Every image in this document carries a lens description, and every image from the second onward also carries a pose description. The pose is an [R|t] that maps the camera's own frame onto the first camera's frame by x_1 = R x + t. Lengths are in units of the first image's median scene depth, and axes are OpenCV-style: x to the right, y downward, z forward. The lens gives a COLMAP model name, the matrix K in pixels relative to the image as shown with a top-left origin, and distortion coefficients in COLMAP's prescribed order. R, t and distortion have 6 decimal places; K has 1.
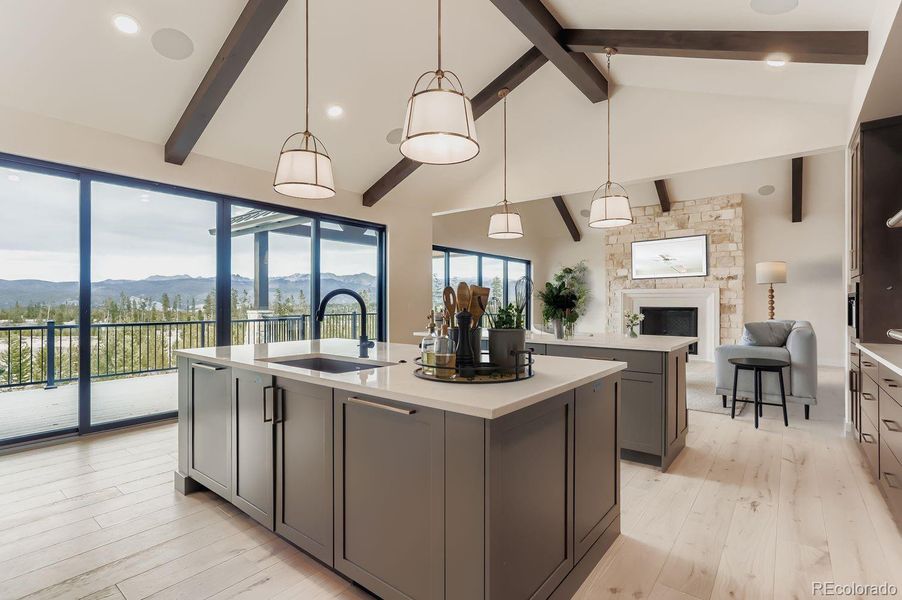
lens RADIAL K [[430.9, 0, 443.8], [0, 430.9, 302.2], [0, 0, 1]] dist [-0.005783, 0.002825]
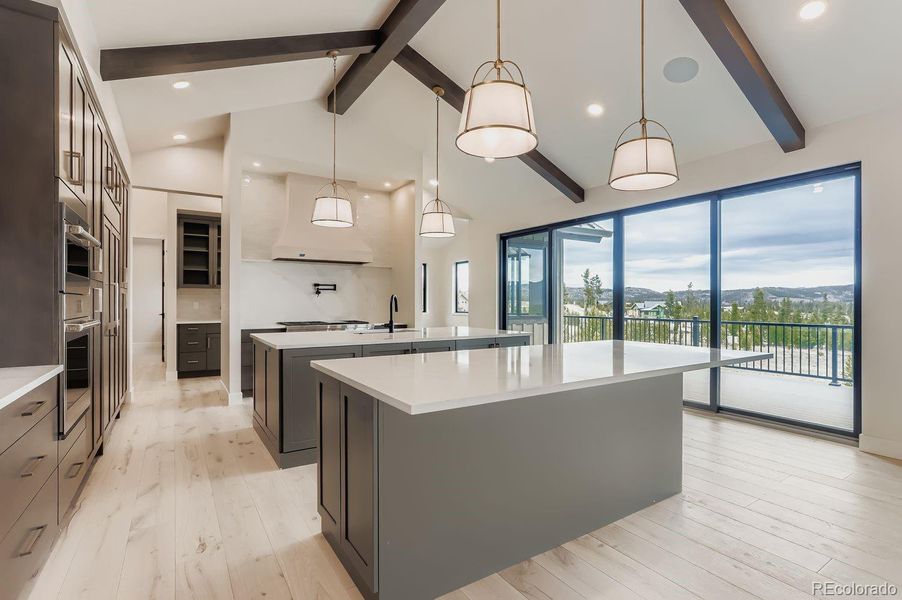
lens RADIAL K [[430.9, 0, 444.0], [0, 430.9, 305.7], [0, 0, 1]] dist [-0.005783, 0.002825]
pose [[-0.327734, 0.000485, -0.944770, 1.253960], [0.005949, 0.999981, -0.001551, 0.015498], [0.944751, -0.006129, -0.327731, 1.590375]]
